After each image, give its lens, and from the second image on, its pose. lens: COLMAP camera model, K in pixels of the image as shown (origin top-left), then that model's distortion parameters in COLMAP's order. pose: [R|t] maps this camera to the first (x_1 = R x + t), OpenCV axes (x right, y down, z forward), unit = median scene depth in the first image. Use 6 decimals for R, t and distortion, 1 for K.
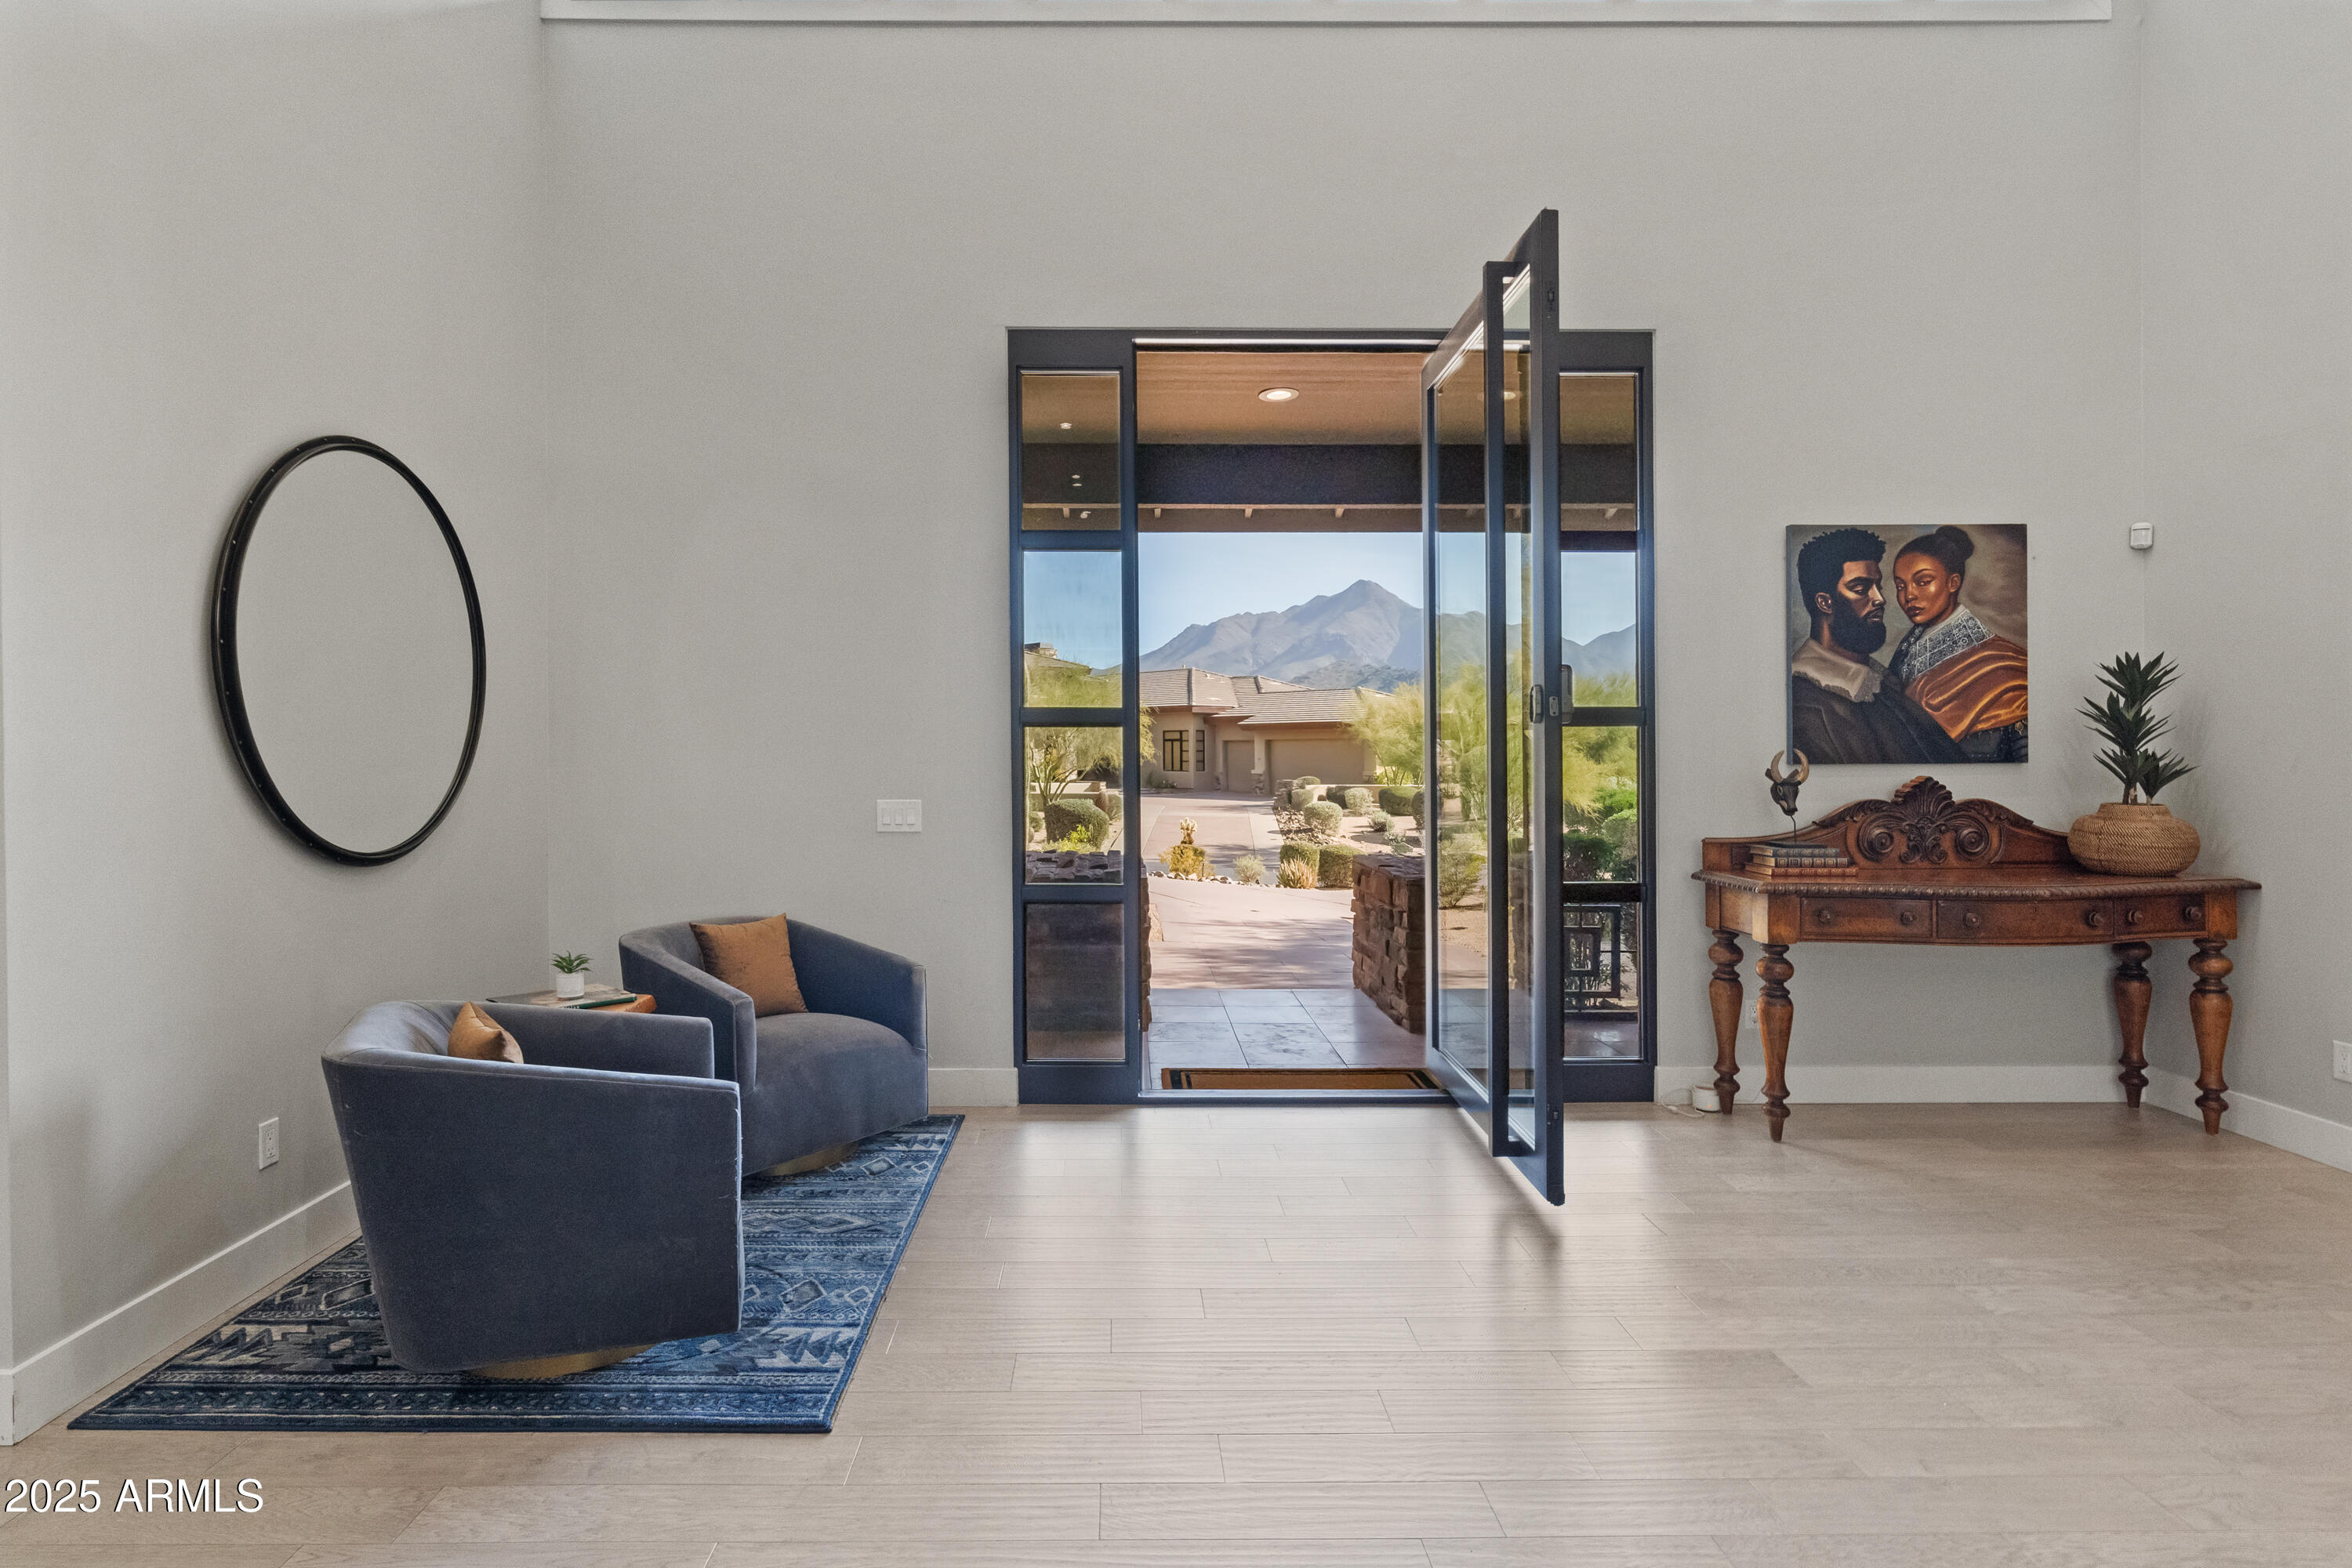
lens RADIAL K [[1237.6, 0, 1140.3], [0, 1237.6, 767.0], [0, 0, 1]] dist [0.002413, 0.000003]
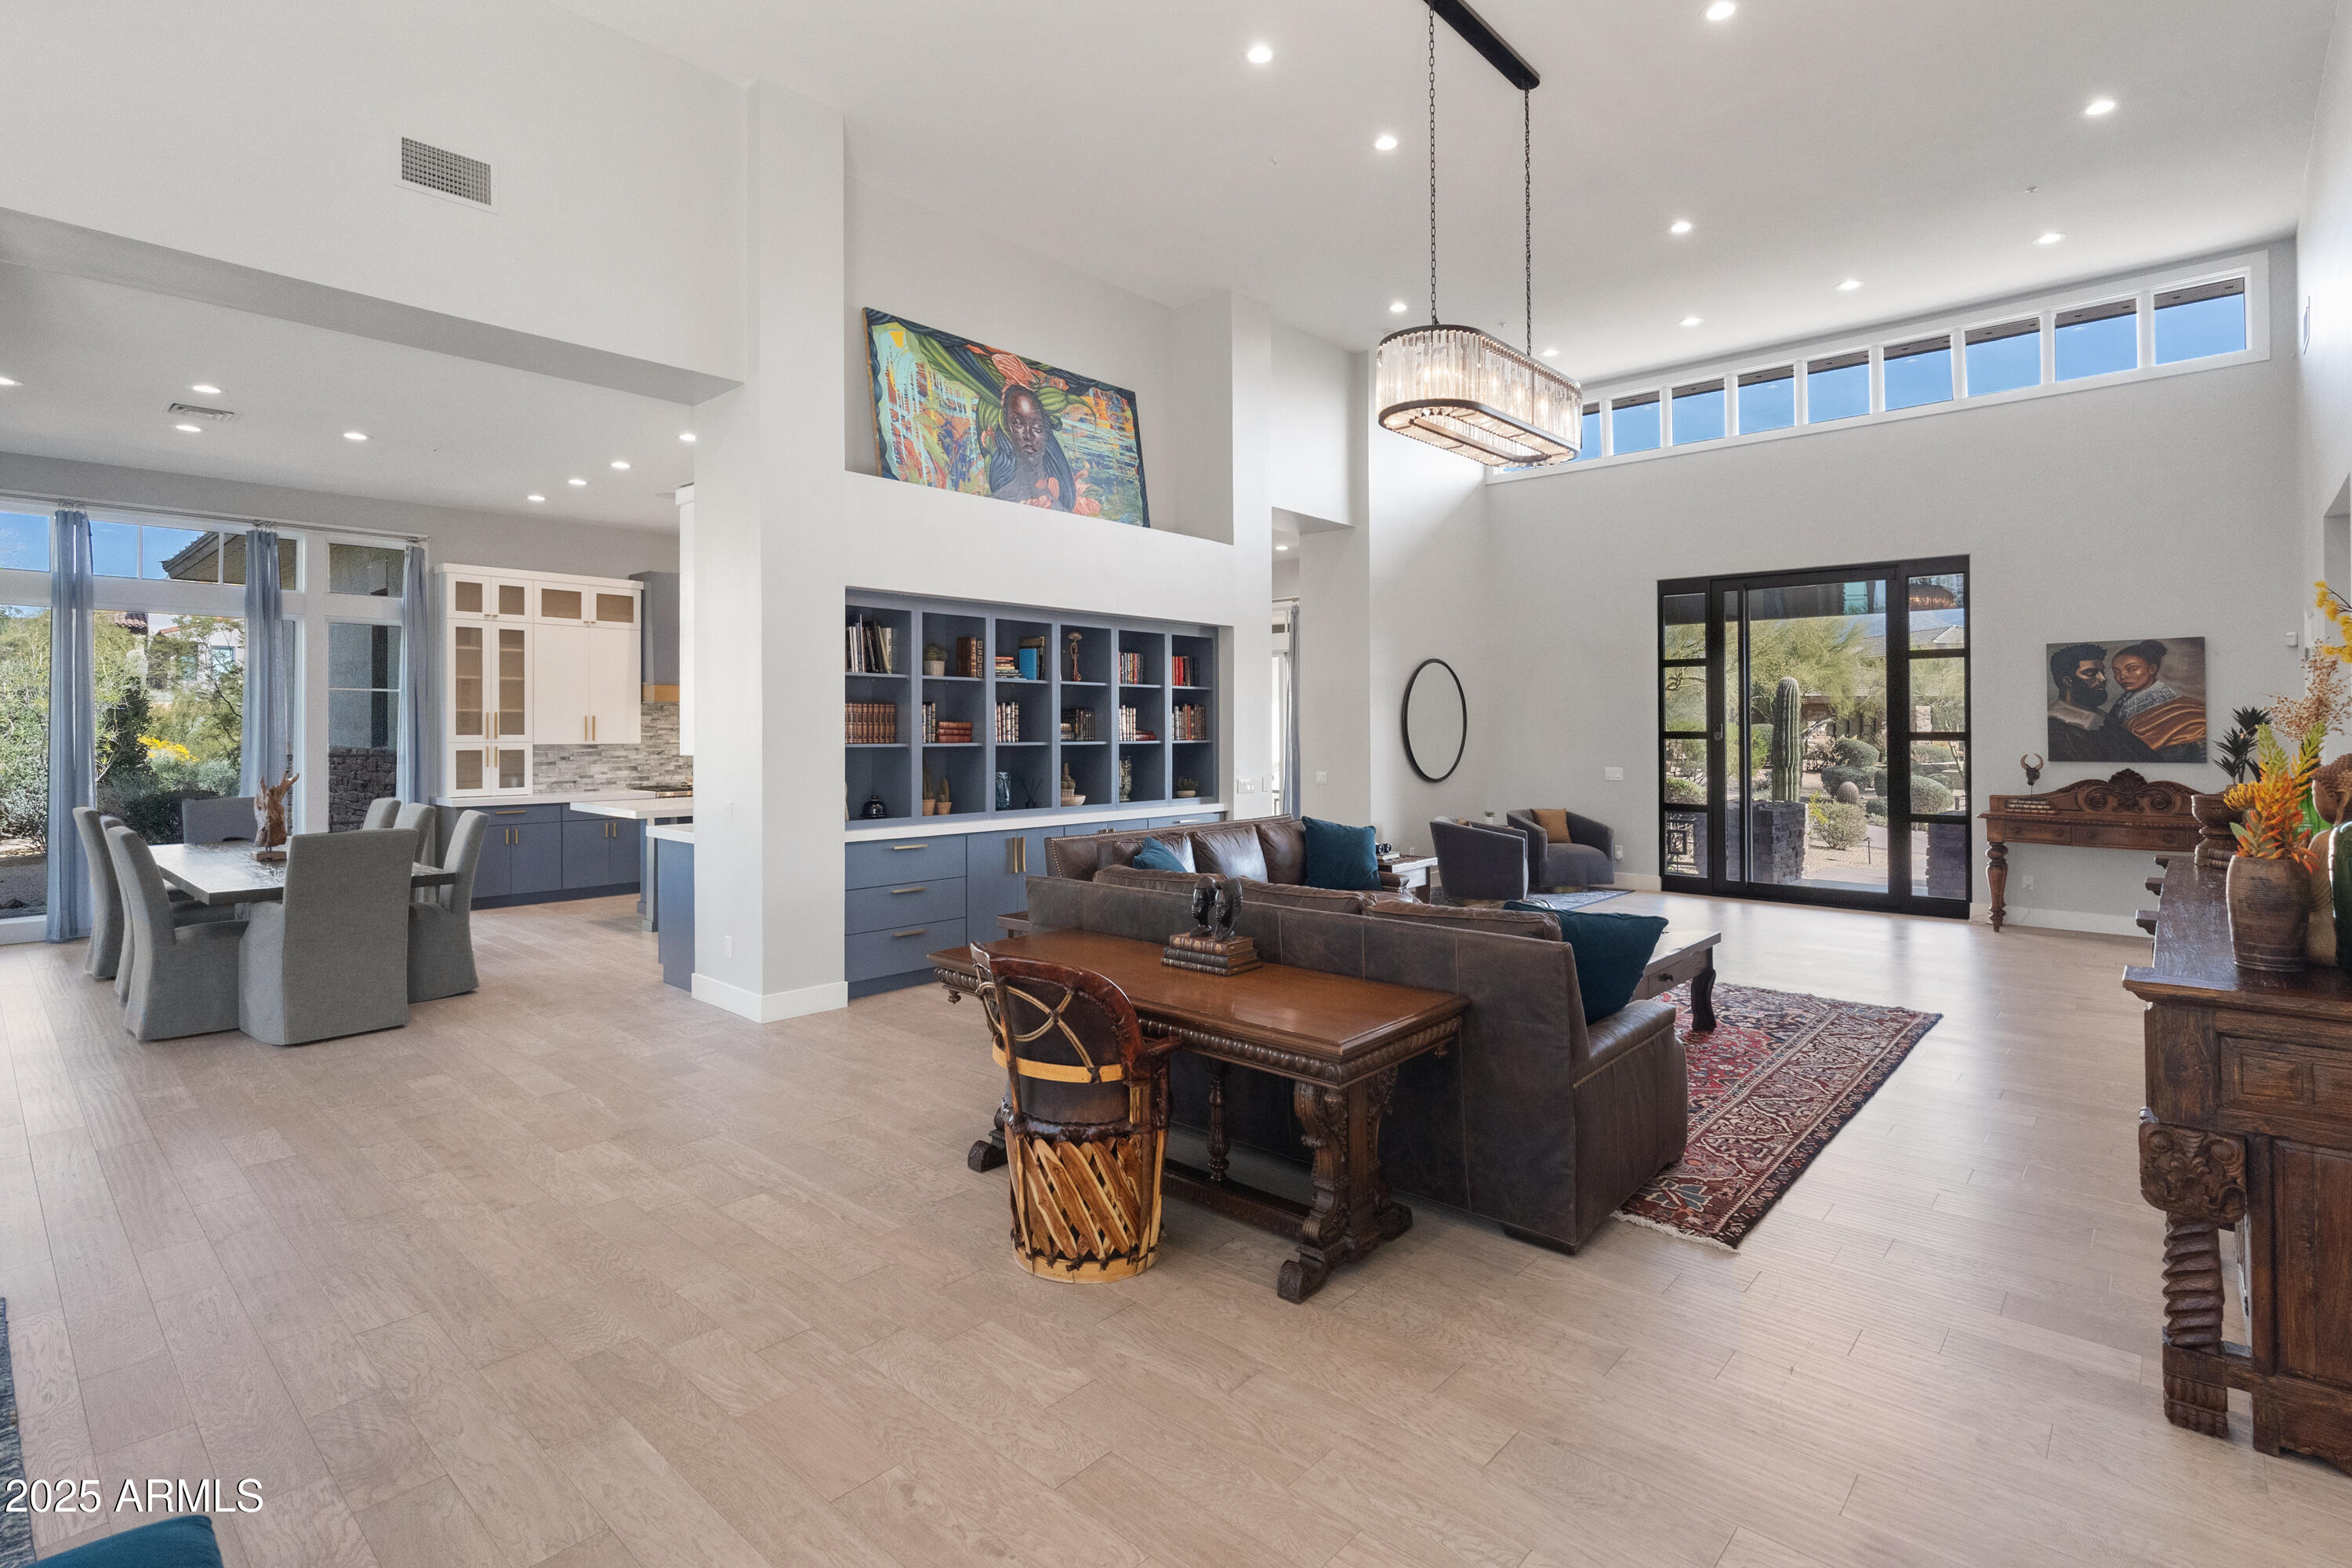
lens RADIAL K [[1117.4, 0, 1184.9], [0, 1117.4, 724.5], [0, 0, 1]] dist [-0.001440, 0.000169]
pose [[0.733126, -0.002173, -0.680090, 0.734689], [-0.007073, 0.999916, -0.010819, -0.032341], [0.680056, 0.012743, 0.733049, -1.315332]]
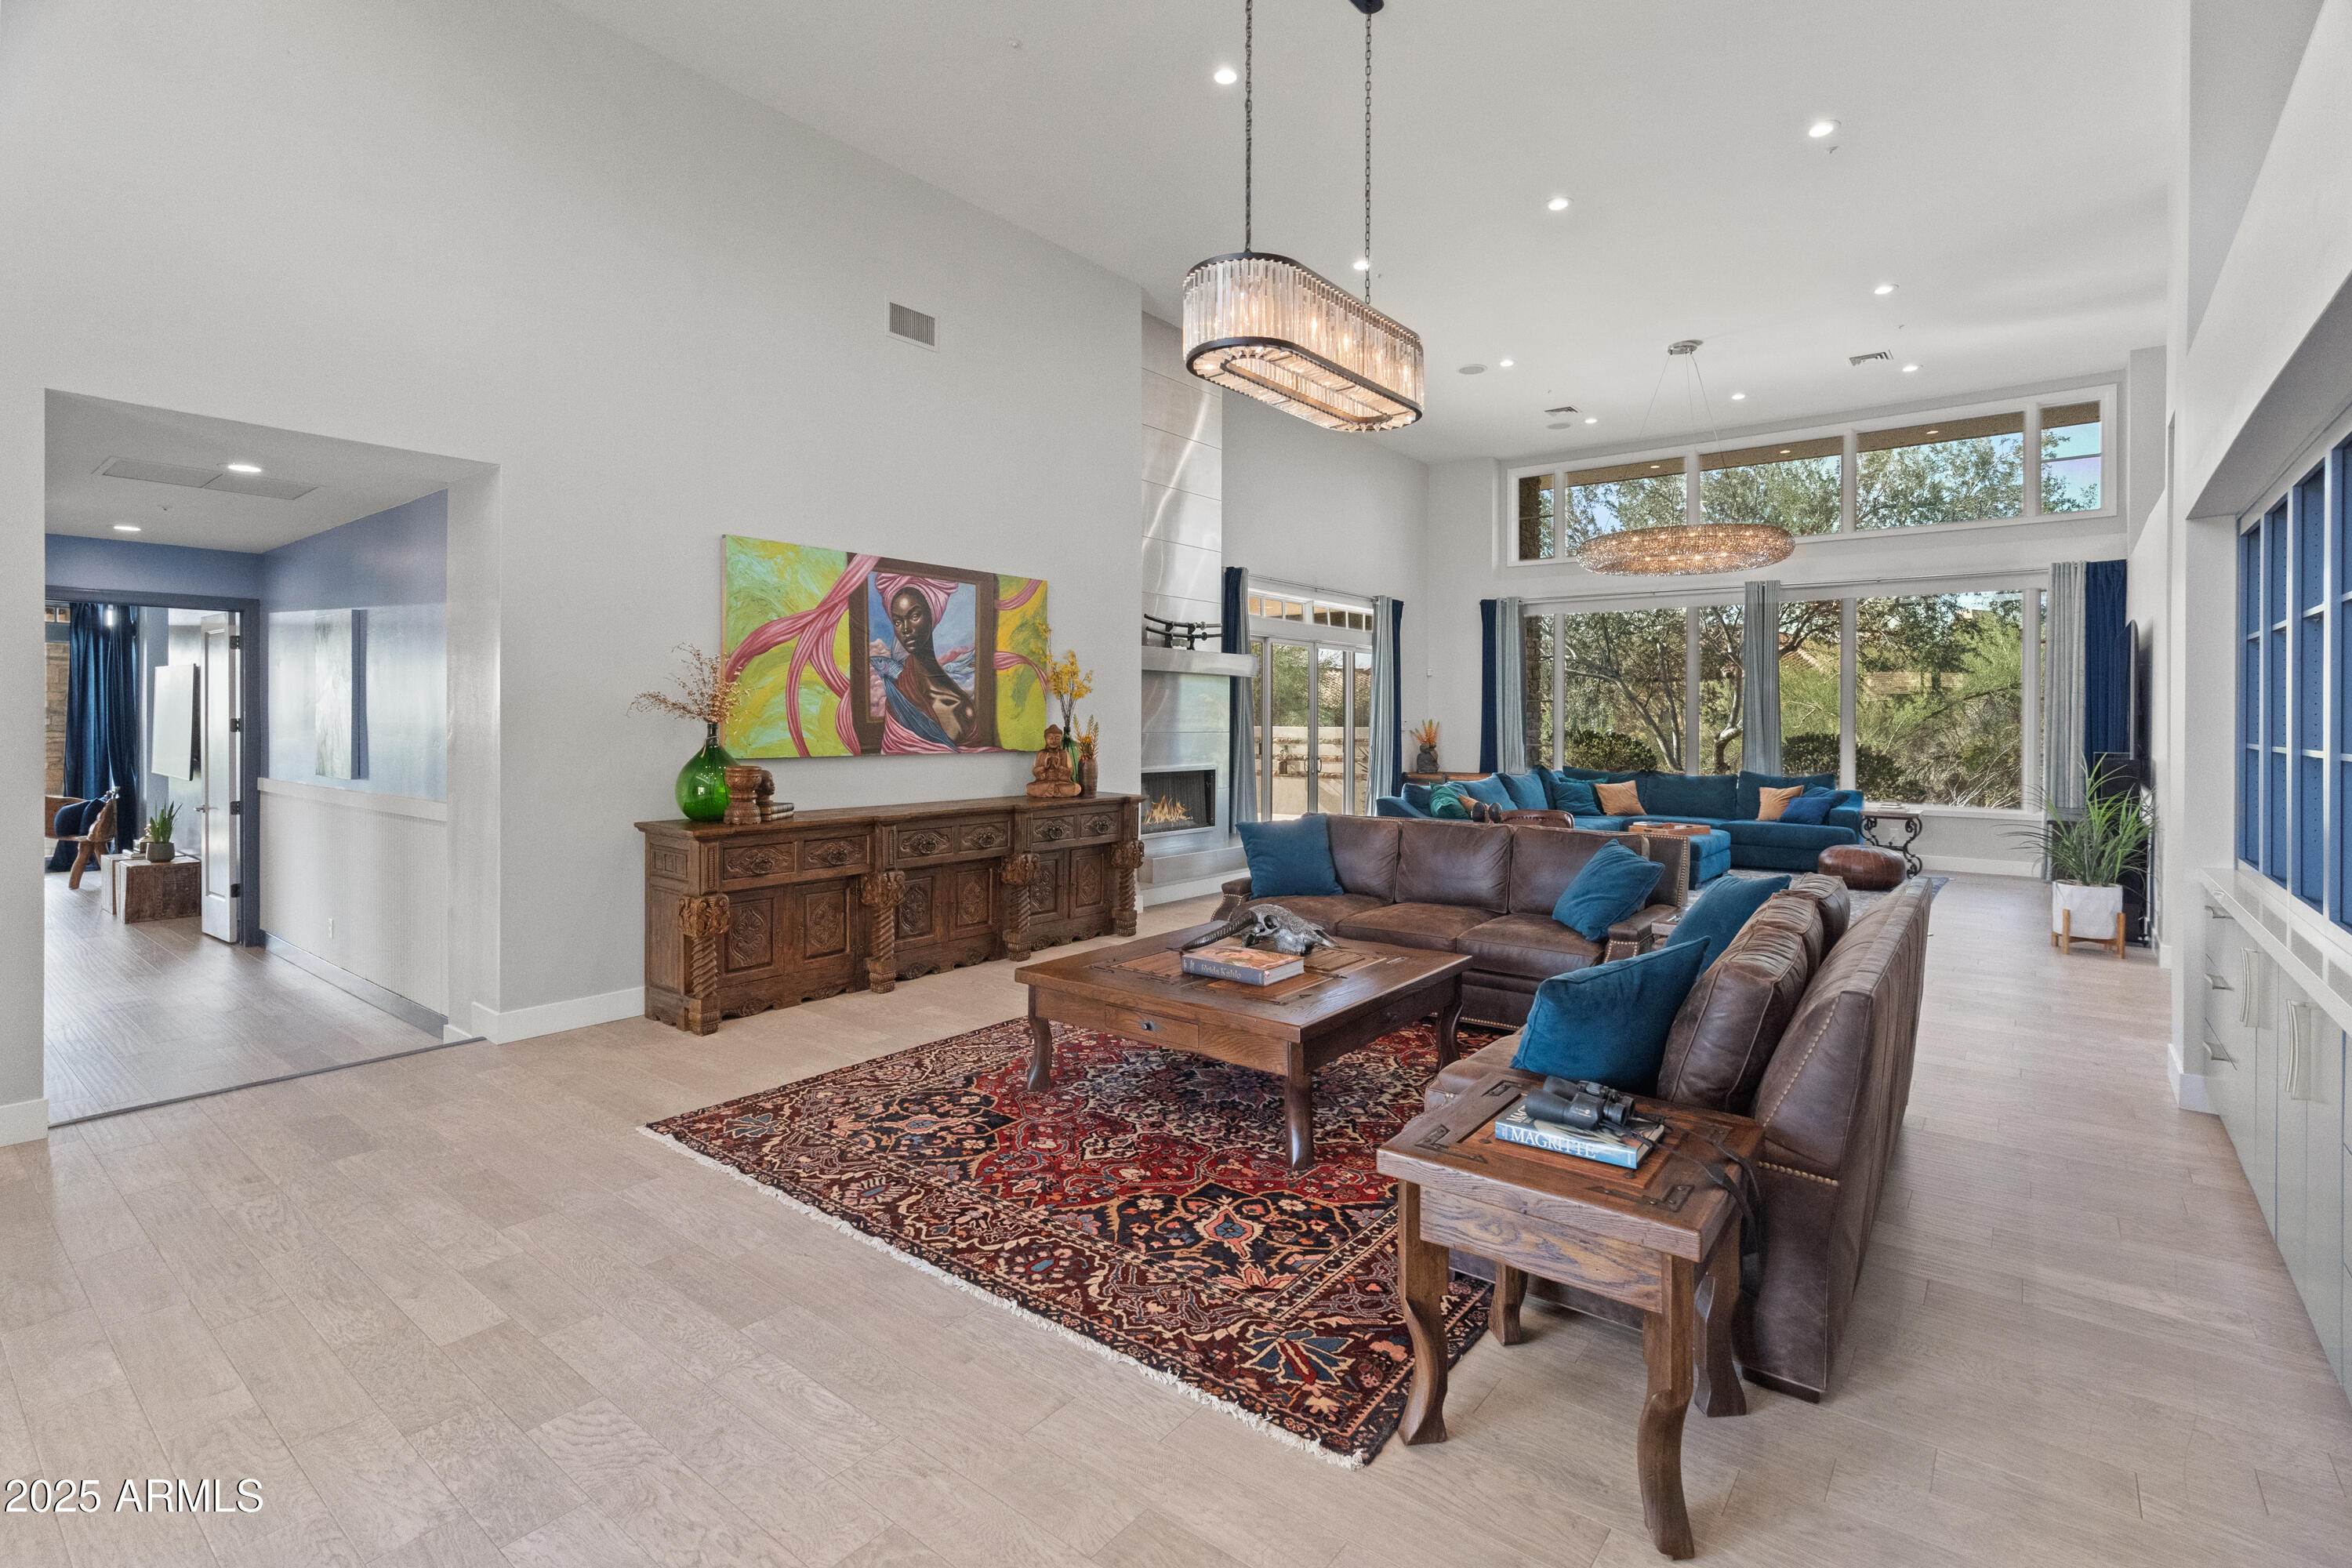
lens RADIAL K [[1091.0, 0, 1181.6], [0, 1091.0, 719.7], [0, 0, 1]] dist [-0.005384, -0.000233]
pose [[-0.776418, -0.002727, 0.630212, -0.372768], [0.001721, 0.999978, 0.006447, -0.045719], [-0.630215, 0.006090, -0.776397, 0.611312]]
